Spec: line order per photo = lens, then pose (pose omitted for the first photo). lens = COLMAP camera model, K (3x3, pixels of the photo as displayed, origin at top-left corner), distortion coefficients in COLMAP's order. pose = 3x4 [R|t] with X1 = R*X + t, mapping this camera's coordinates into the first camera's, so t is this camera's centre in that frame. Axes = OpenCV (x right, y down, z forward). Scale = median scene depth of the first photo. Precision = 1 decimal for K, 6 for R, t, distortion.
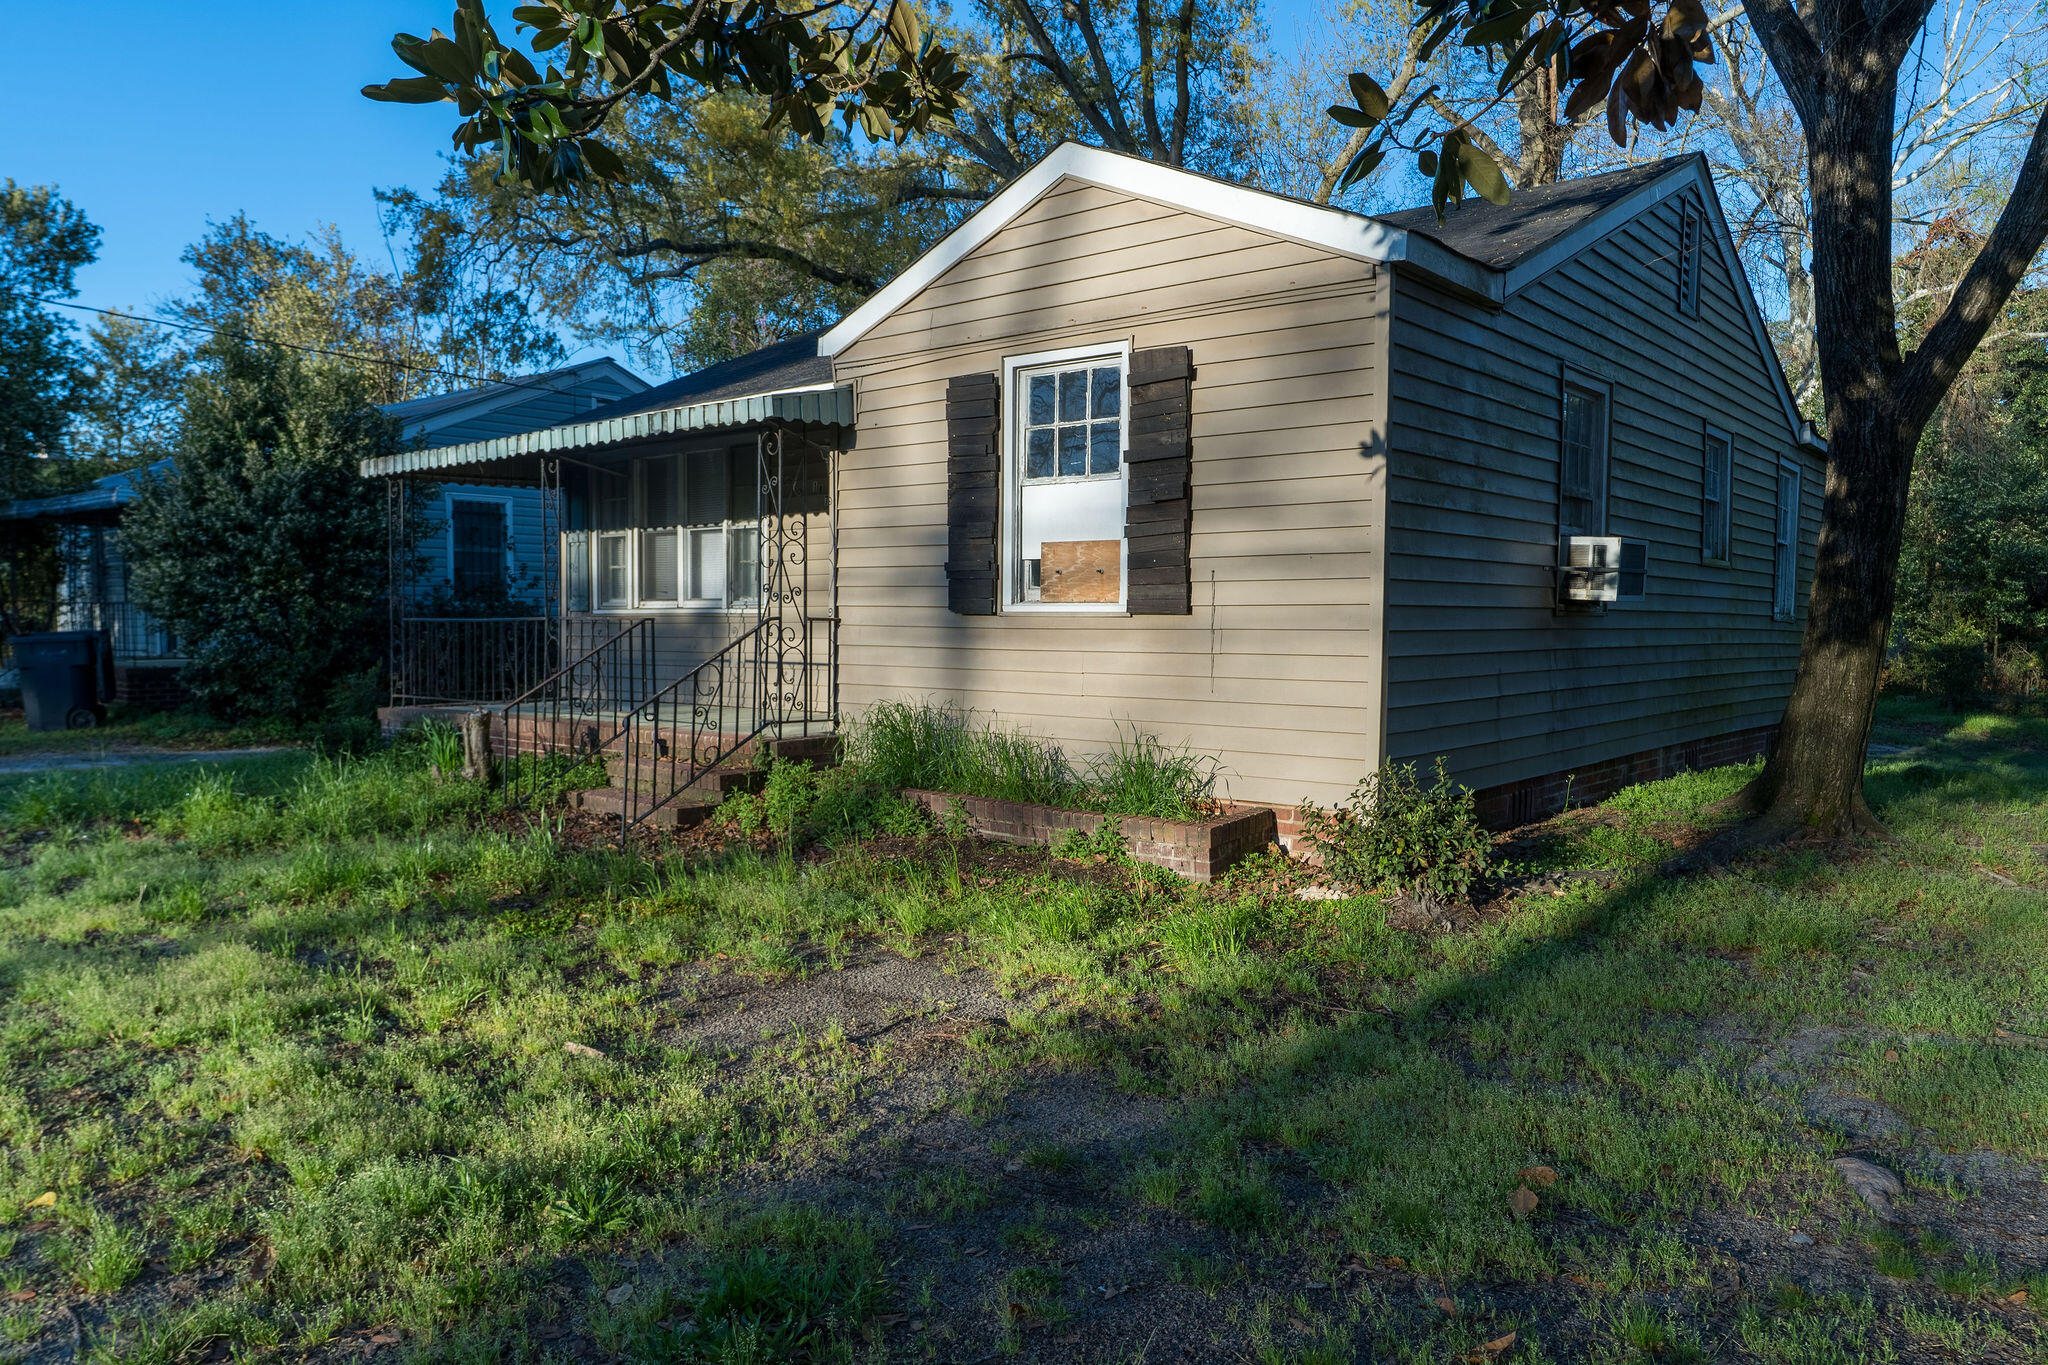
lens RADIAL K [[1394.7, 0, 1015.7], [0, 1394.7, 695.9], [0, 0, 1]] dist [-0.032318, 0.001288]
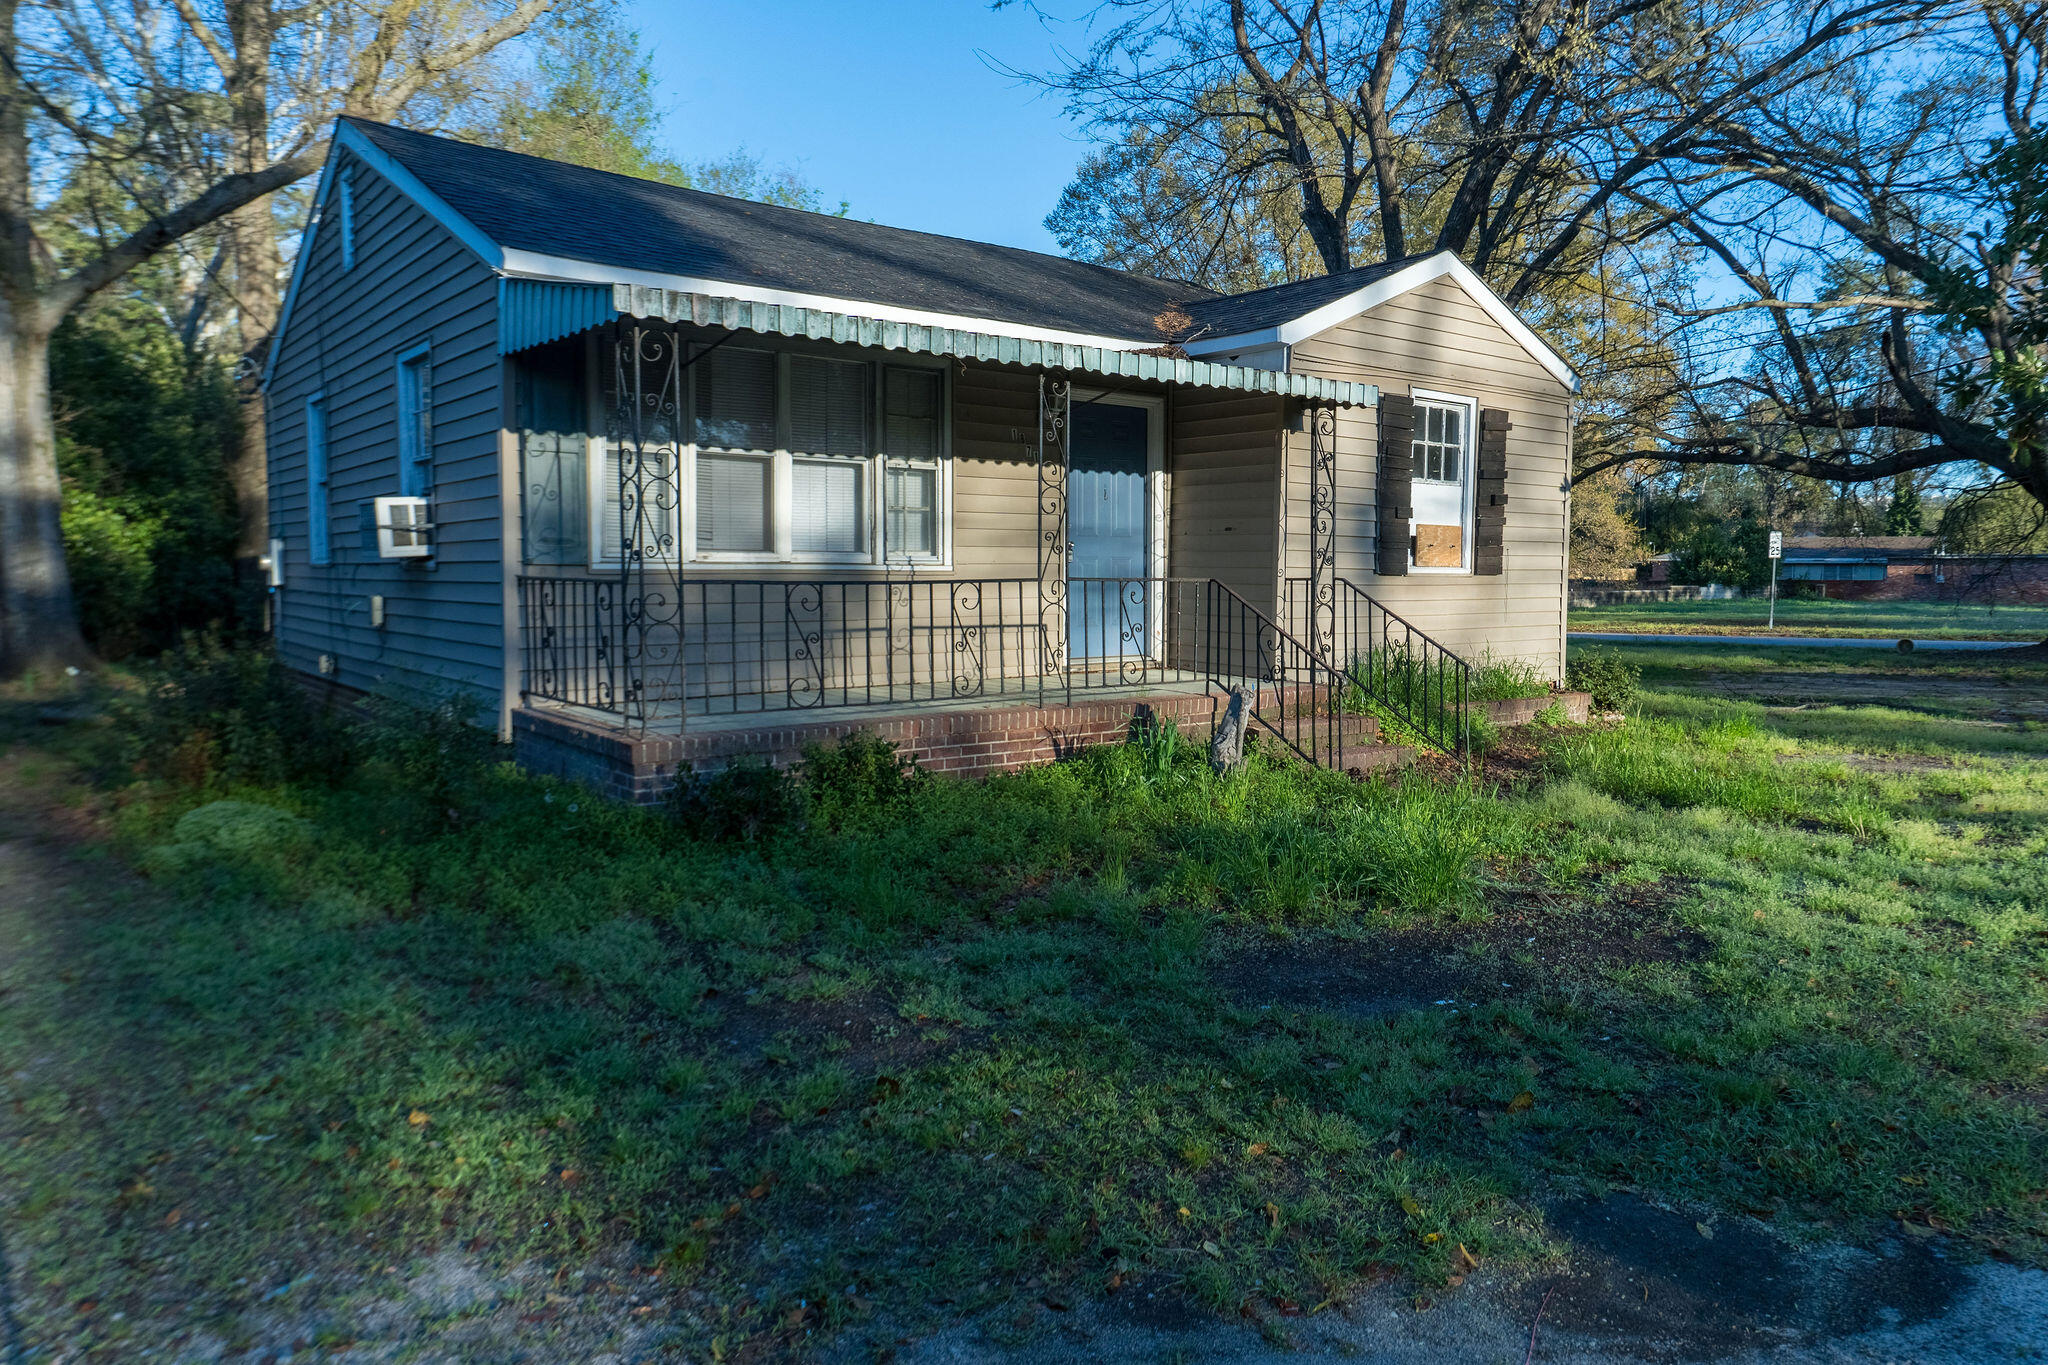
lens RADIAL K [[1362.3, 0, 1024.6], [0, 1362.3, 670.1], [0, 0, 1]] dist [0.016430, -0.000001]
pose [[0.213291, -0.067540, 0.974651, -1.453334], [0.053855, 0.996904, 0.057297, -0.063335], [-0.975503, 0.040269, 0.216268, 1.111811]]
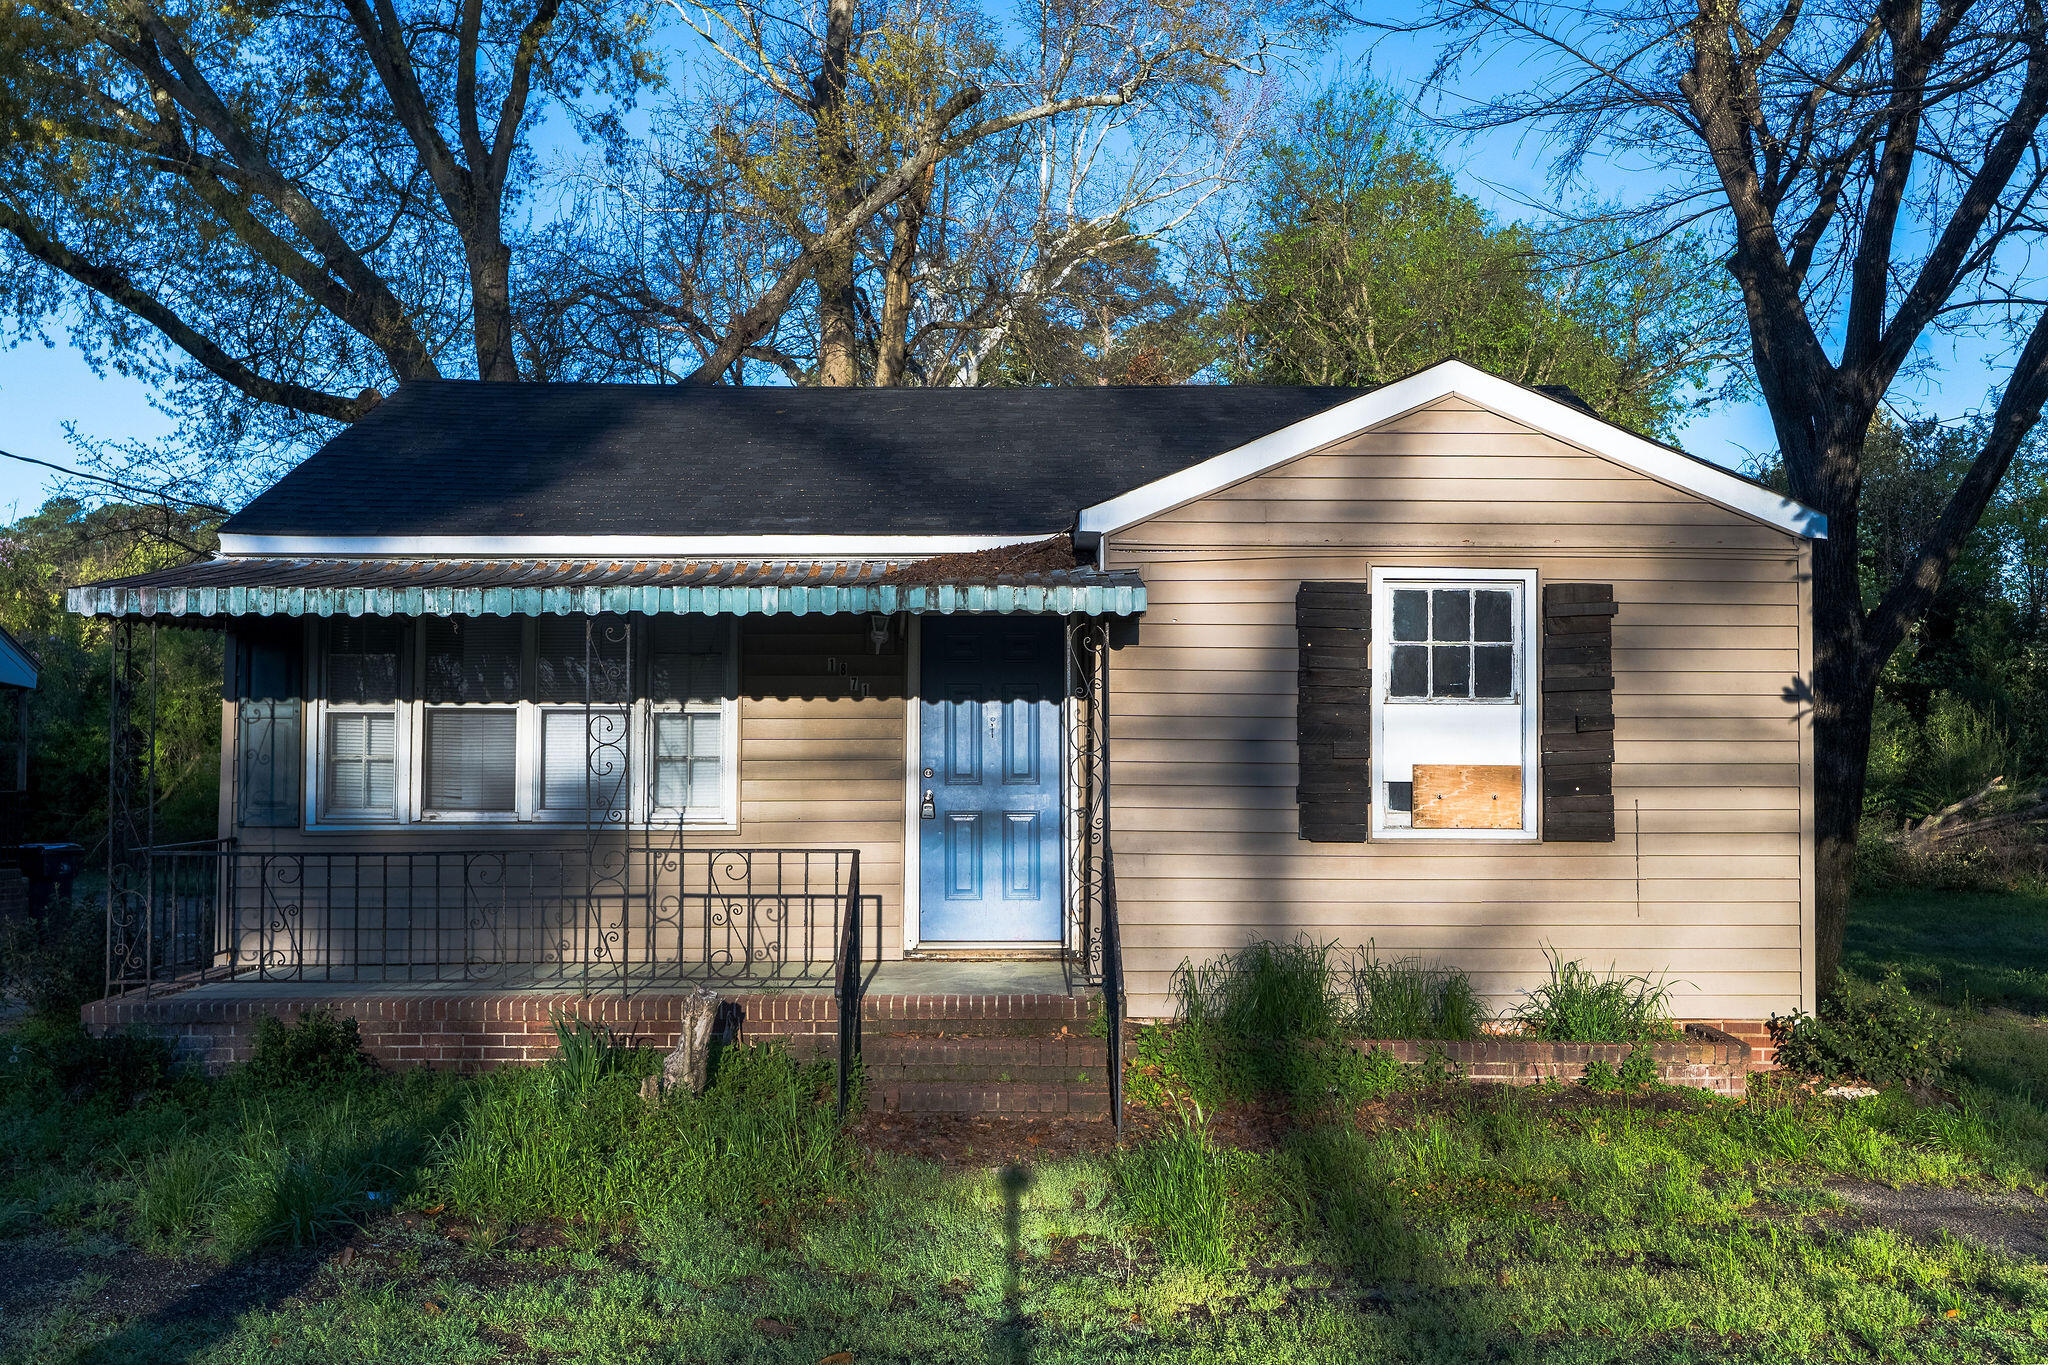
lens RADIAL K [[1993.7, 0, 1027.2], [0, 1993.7, 679.7], [0, 0, 1]] dist [0.002440, 0.000000]
pose [[0.772808, 0.029392, 0.633959, -1.059731], [0.035574, 0.995350, -0.089514, -0.055949], [-0.633642, 0.091730, 0.768169, 0.120711]]
